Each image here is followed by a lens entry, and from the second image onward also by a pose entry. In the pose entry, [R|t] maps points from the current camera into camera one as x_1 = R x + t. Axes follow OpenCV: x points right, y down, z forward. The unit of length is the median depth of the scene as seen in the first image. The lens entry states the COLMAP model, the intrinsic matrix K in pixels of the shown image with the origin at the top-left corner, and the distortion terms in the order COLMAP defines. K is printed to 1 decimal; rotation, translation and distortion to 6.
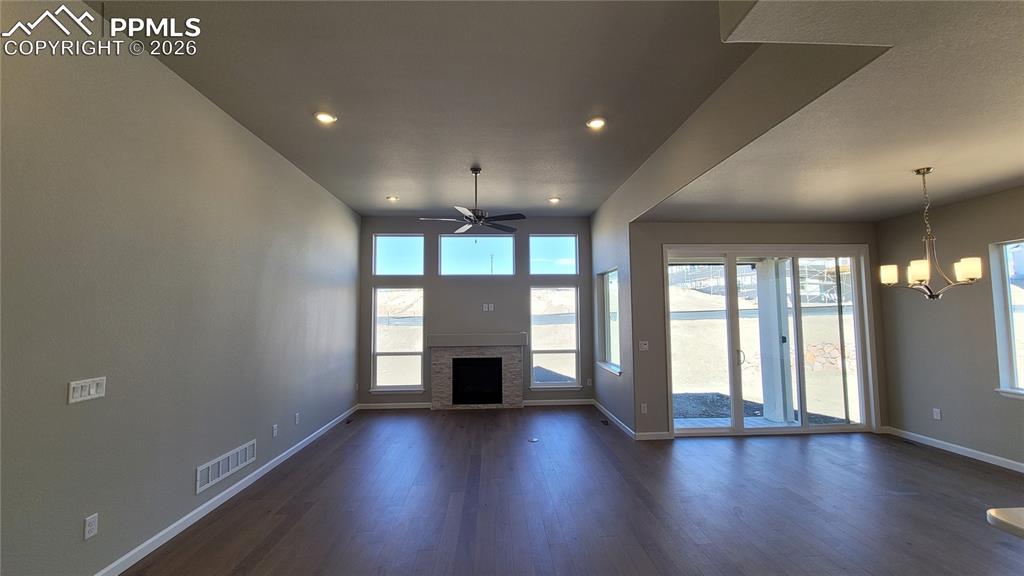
lens RADIAL K [[416.1, 0, 516.8], [0, 416.1, 289.3], [0, 0, 1]] dist [-0.000878, -0.000016]
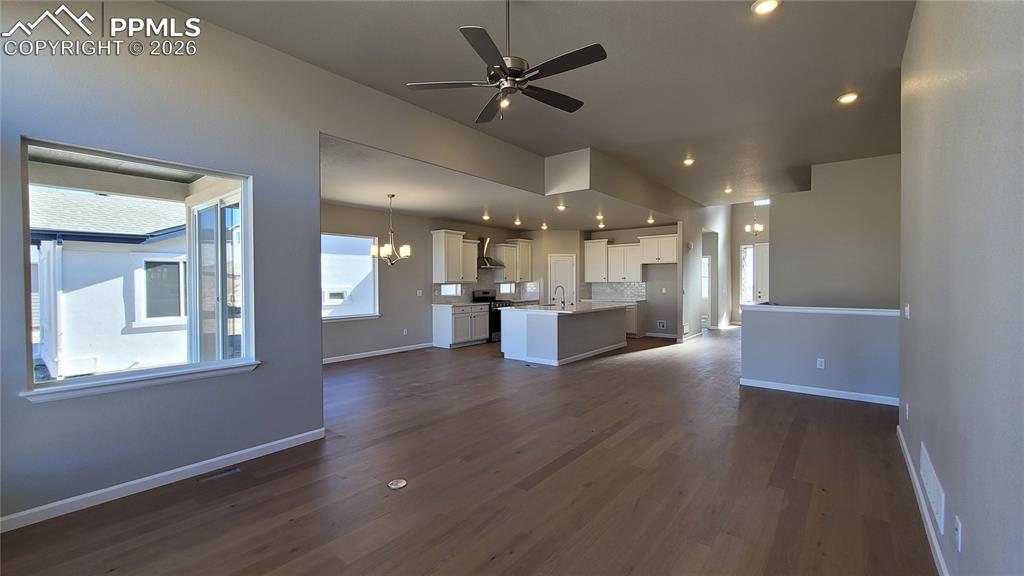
lens RADIAL K [[416.1, 0, 521.8], [0, 416.1, 284.9], [0, 0, 1]] dist [-0.000878, -0.000016]
pose [[-0.752335, 0.007680, 0.658736, -0.326276], [-0.031979, 0.998328, -0.048162, 0.089175], [-0.658004, -0.057299, -0.750831, 0.961443]]
